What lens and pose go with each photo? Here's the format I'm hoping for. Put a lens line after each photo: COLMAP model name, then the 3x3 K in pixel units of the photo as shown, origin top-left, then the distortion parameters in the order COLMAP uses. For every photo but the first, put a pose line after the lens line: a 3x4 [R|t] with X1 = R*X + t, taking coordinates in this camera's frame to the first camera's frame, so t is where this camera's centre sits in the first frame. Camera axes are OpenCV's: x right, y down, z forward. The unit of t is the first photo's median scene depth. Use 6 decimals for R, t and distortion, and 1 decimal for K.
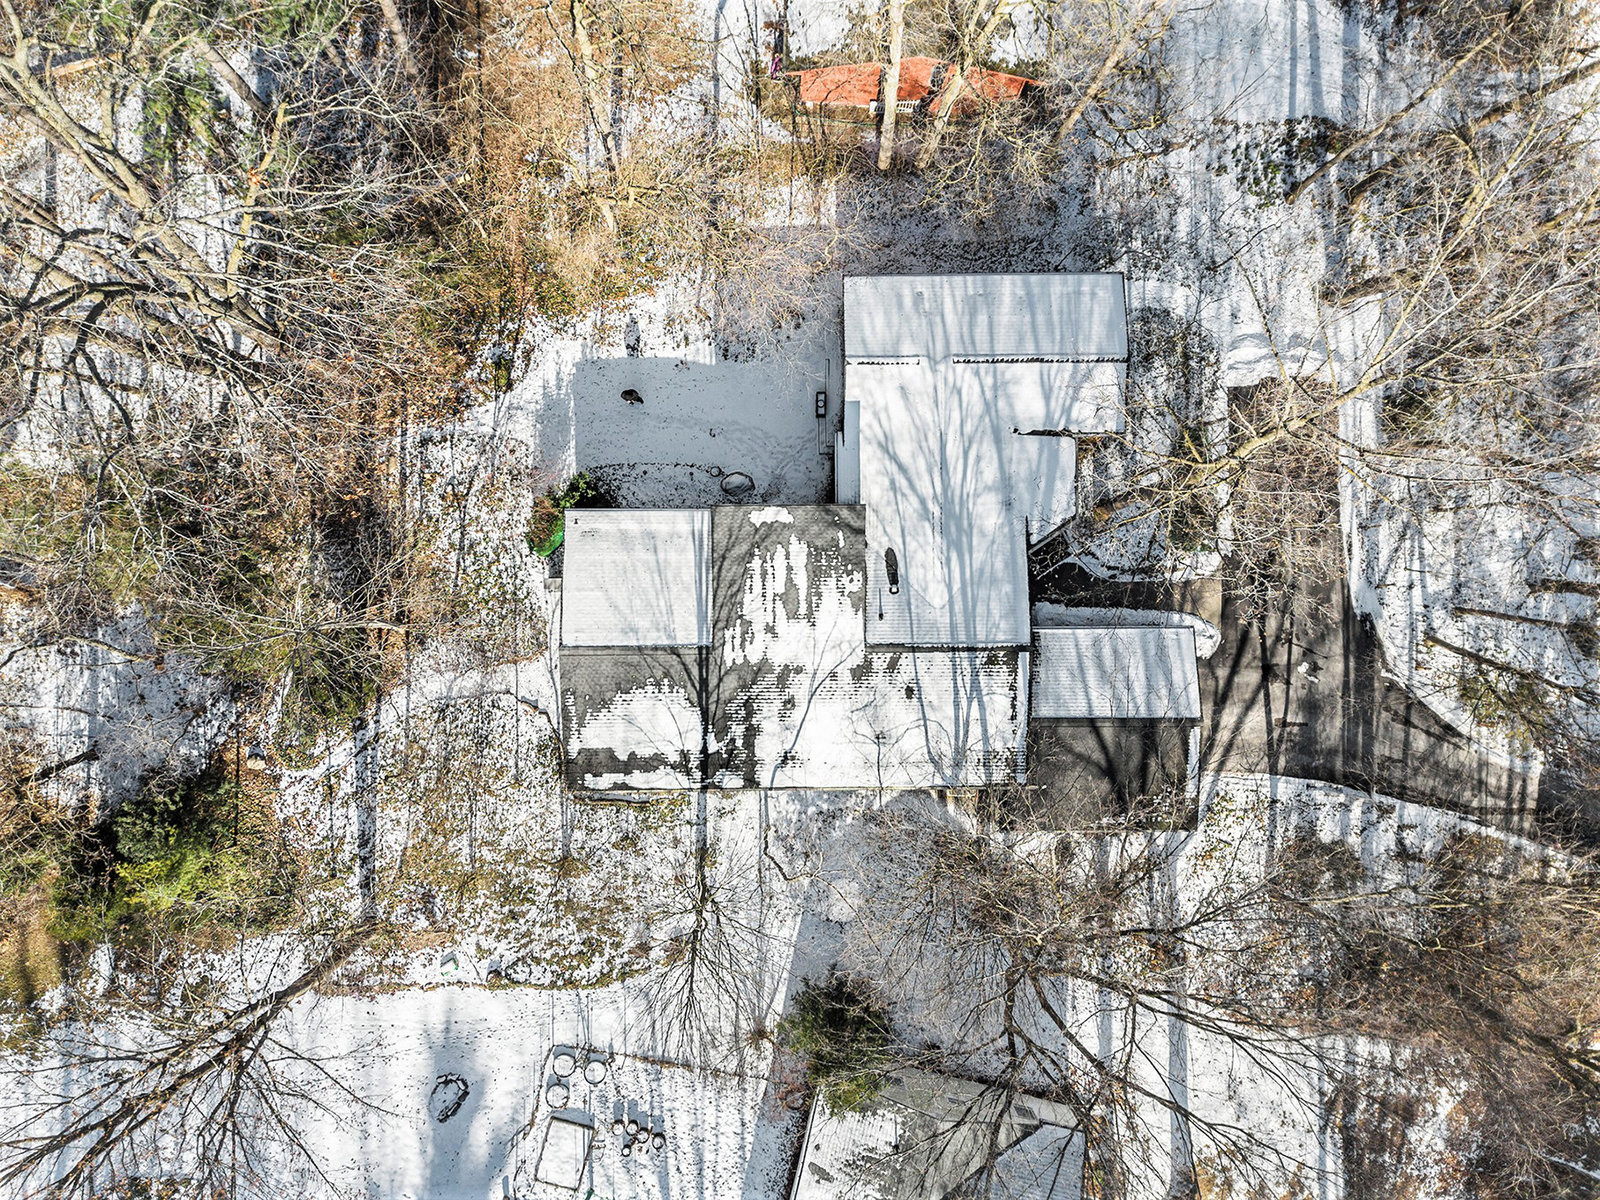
lens RADIAL K [[1116.6, 0, 800.0], [0, 1116.6, 600.0], [0, 0, 1]] dist [0.343192, -0.000807]
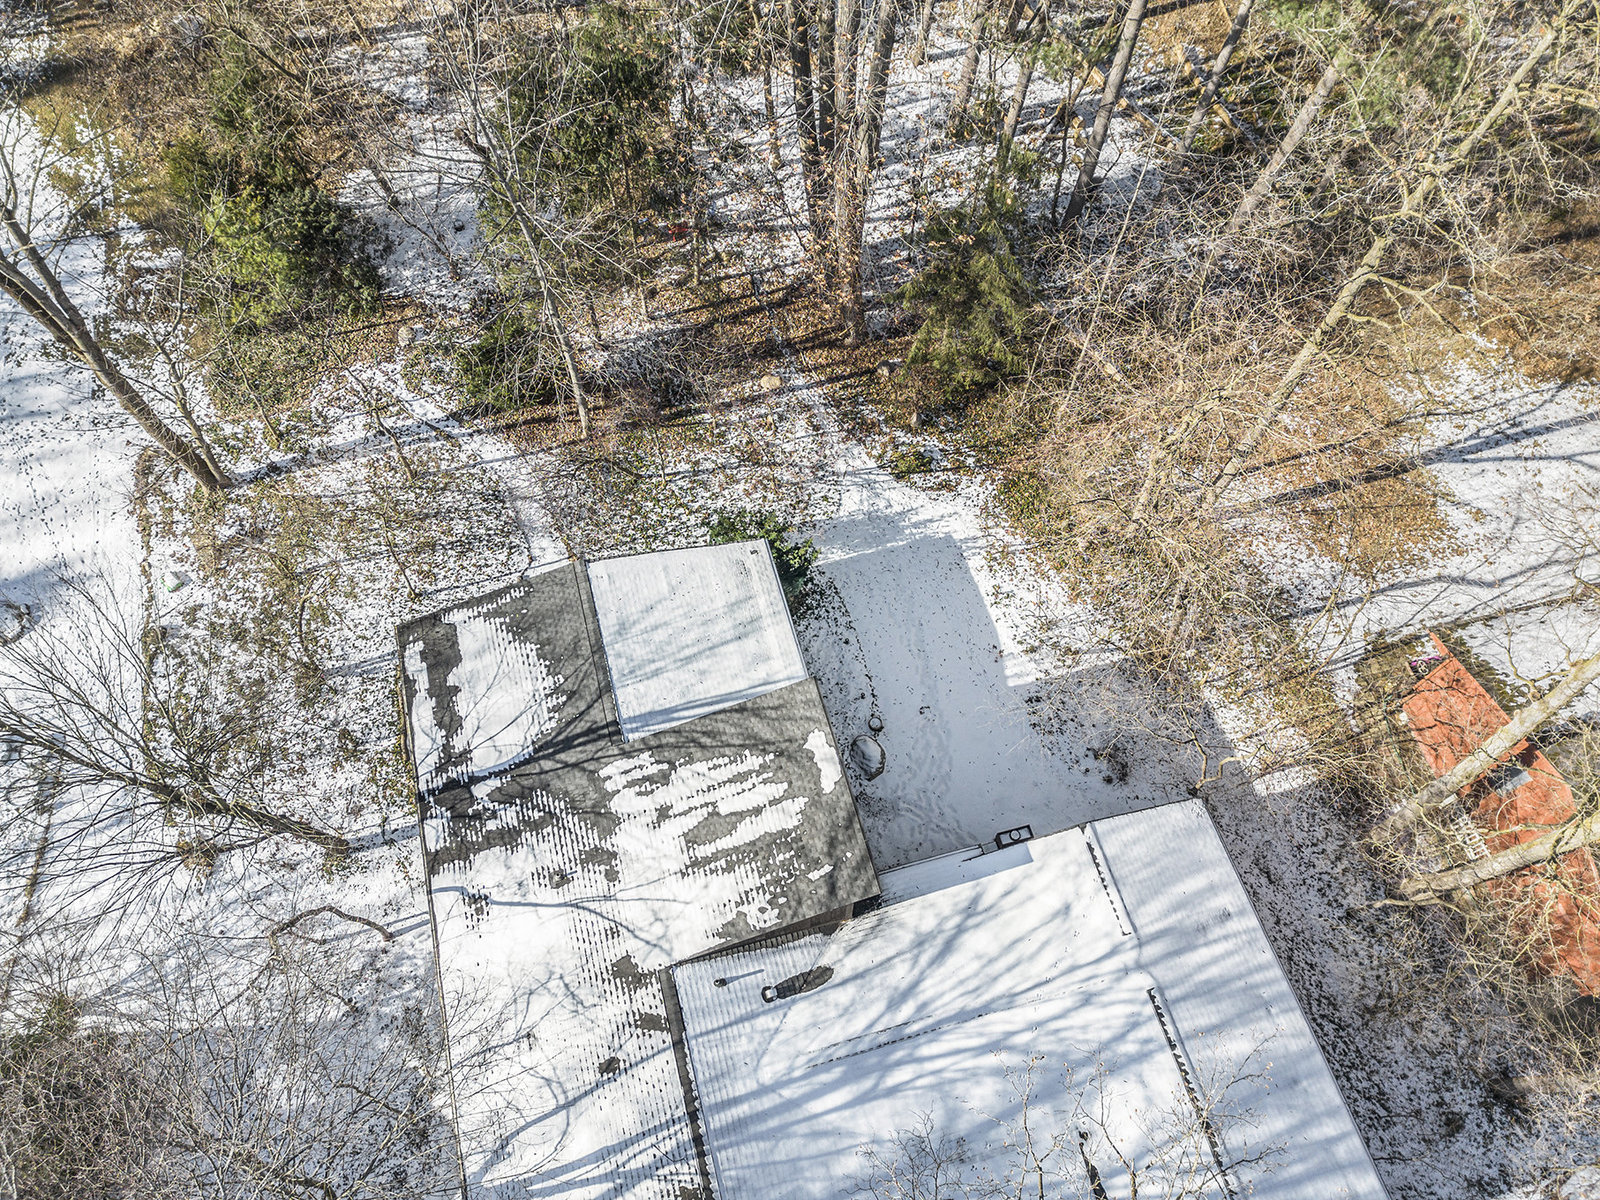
lens RADIAL K [[1168.1, 0, 775.5], [0, 1168.1, 599.4], [0, 0, 1]] dist [0.192088, -0.063142]
pose [[0.254448, 0.874038, -0.413901, 0.163845], [-0.966394, 0.245998, -0.074620, -0.016727], [0.036598, 0.418978, 0.907259, 0.304001]]
